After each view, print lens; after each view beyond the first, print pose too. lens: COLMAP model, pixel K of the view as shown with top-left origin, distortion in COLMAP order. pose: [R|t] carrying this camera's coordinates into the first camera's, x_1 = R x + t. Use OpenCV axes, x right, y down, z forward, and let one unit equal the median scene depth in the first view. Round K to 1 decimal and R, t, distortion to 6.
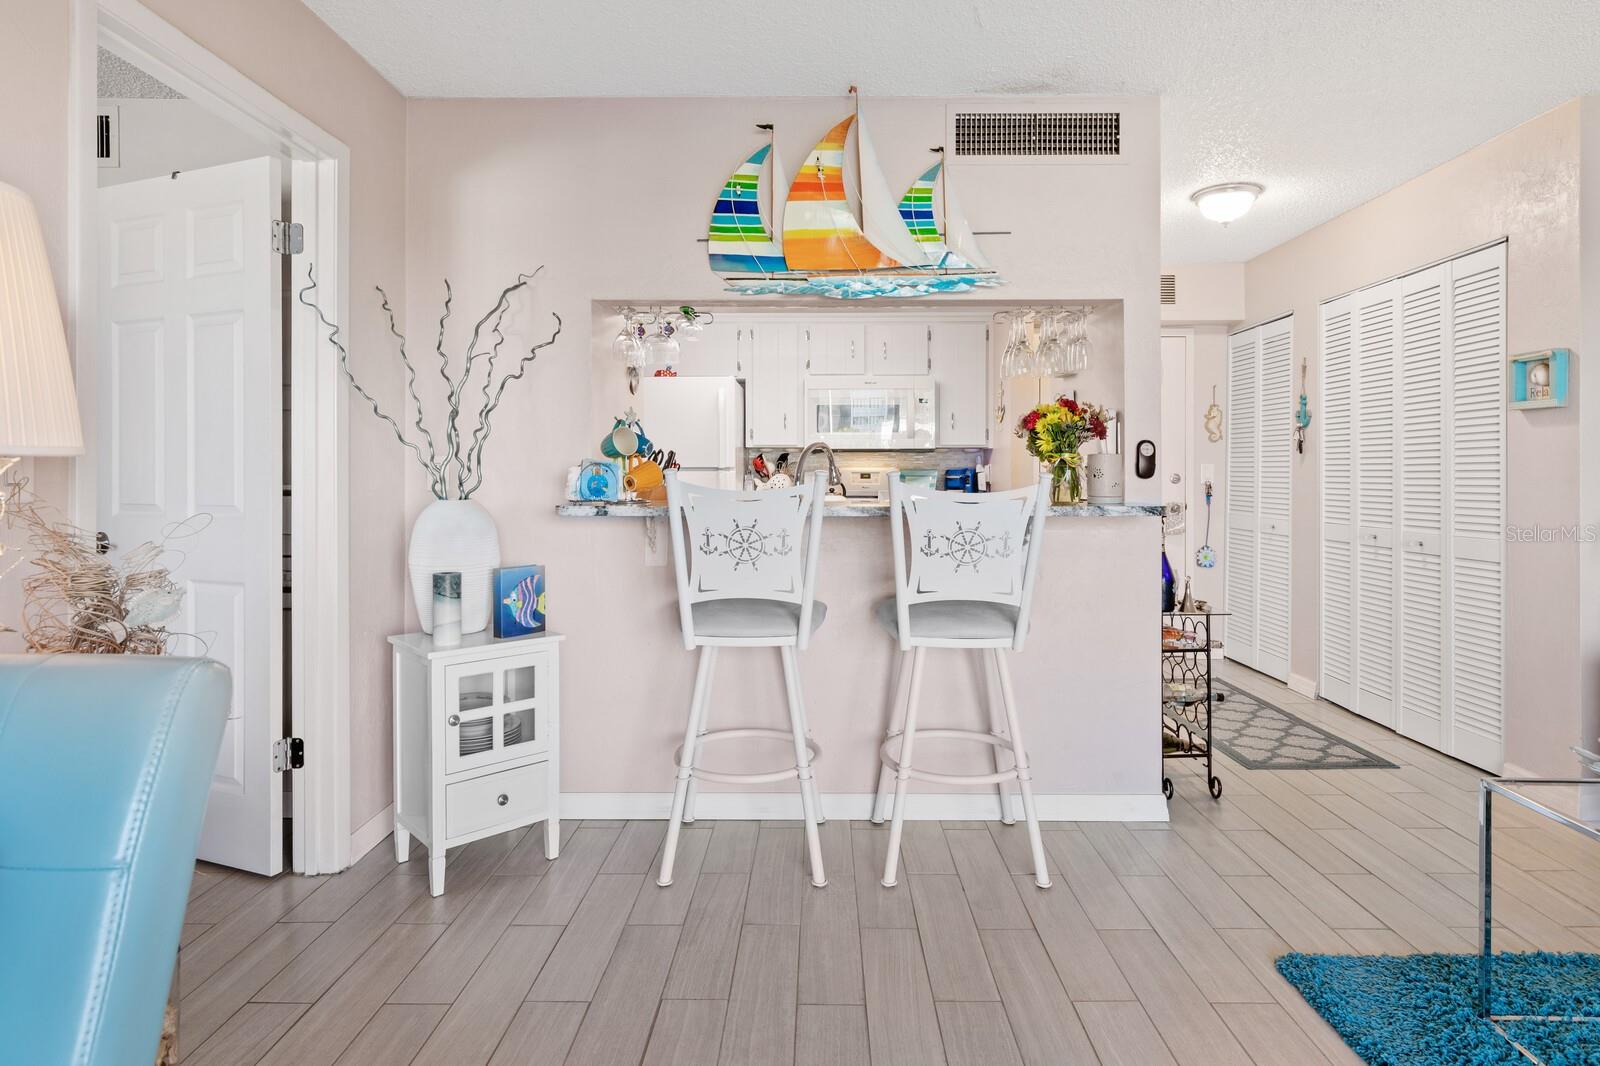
lens RADIAL K [[855.3, 0, 808.8], [0, 855.3, 471.9], [0, 0, 1]] dist [-0.000844, 0.001155]
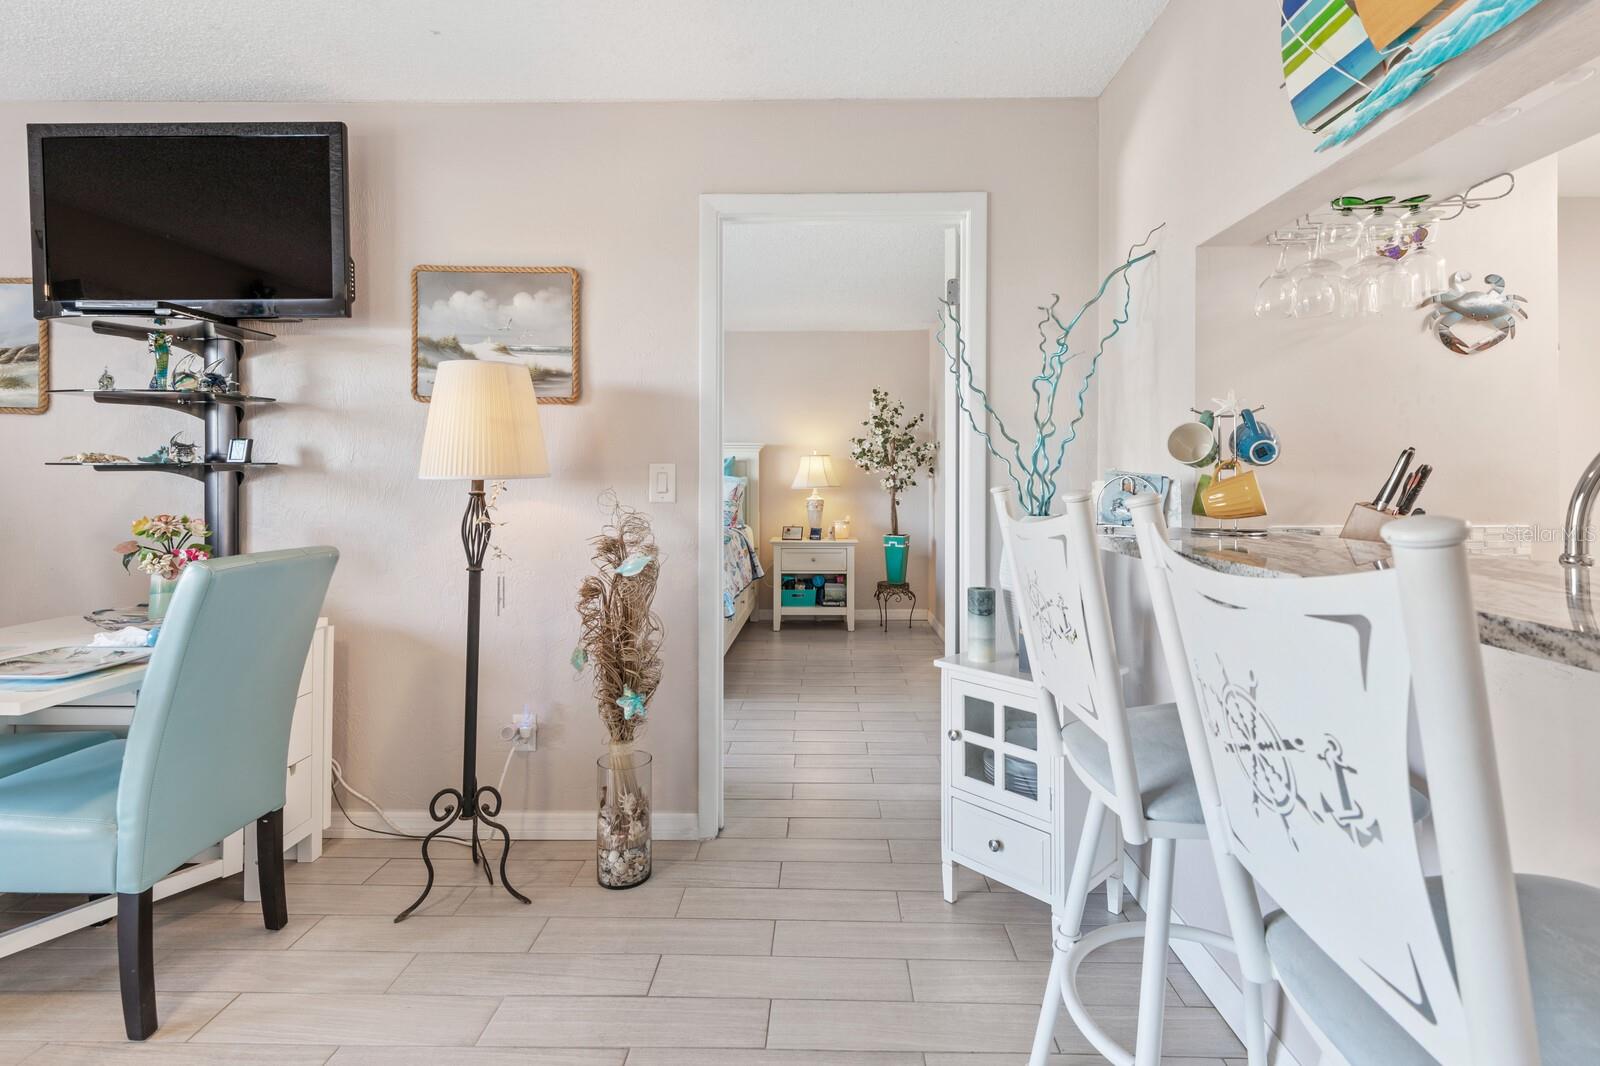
lens RADIAL K [[706.8, 0, 747.1], [0, 706.8, 475.5], [0, 0, 1]] dist [-0.002812, -0.000510]
pose [[0.005525, -0.001269, -0.999984, 0.408418], [0.002378, 0.999996, -0.001256, -0.012481], [0.999982, -0.002371, 0.005528, 0.753255]]
